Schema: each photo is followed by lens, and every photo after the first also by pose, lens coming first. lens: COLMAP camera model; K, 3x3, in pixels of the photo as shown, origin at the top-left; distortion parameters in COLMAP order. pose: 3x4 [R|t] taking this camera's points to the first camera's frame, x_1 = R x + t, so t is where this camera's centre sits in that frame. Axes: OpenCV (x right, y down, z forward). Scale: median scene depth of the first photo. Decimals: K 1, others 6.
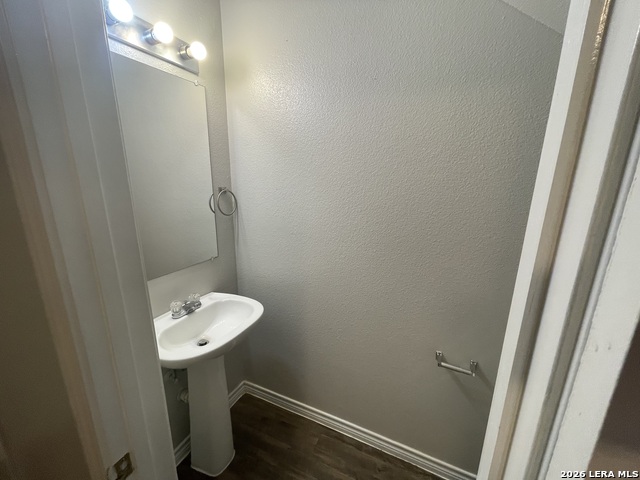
lens RADIAL K [[259.7, 0, 319.2], [0, 259.7, 241.6], [0, 0, 1]] dist [0.002048, -0.002043]
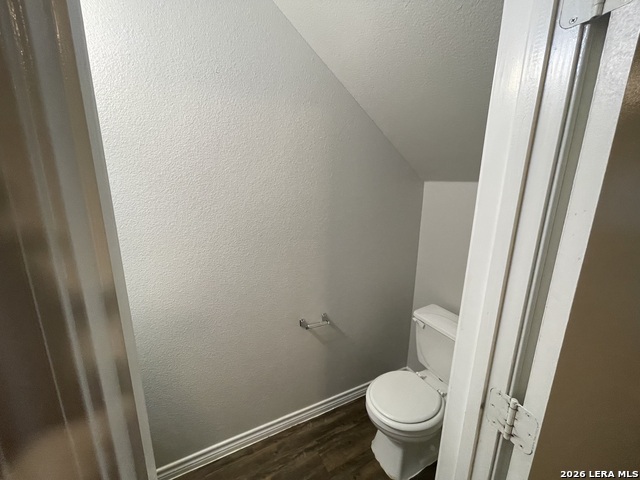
lens RADIAL K [[259.7, 0, 319.9], [0, 259.7, 238.3], [0, 0, 1]] dist [0.002048, -0.002043]
pose [[0.606756, -0.177375, 0.774845, -0.337252], [0.176958, 0.980465, 0.085874, -0.031551], [-0.774941, 0.085011, 0.626291, 0.135779]]
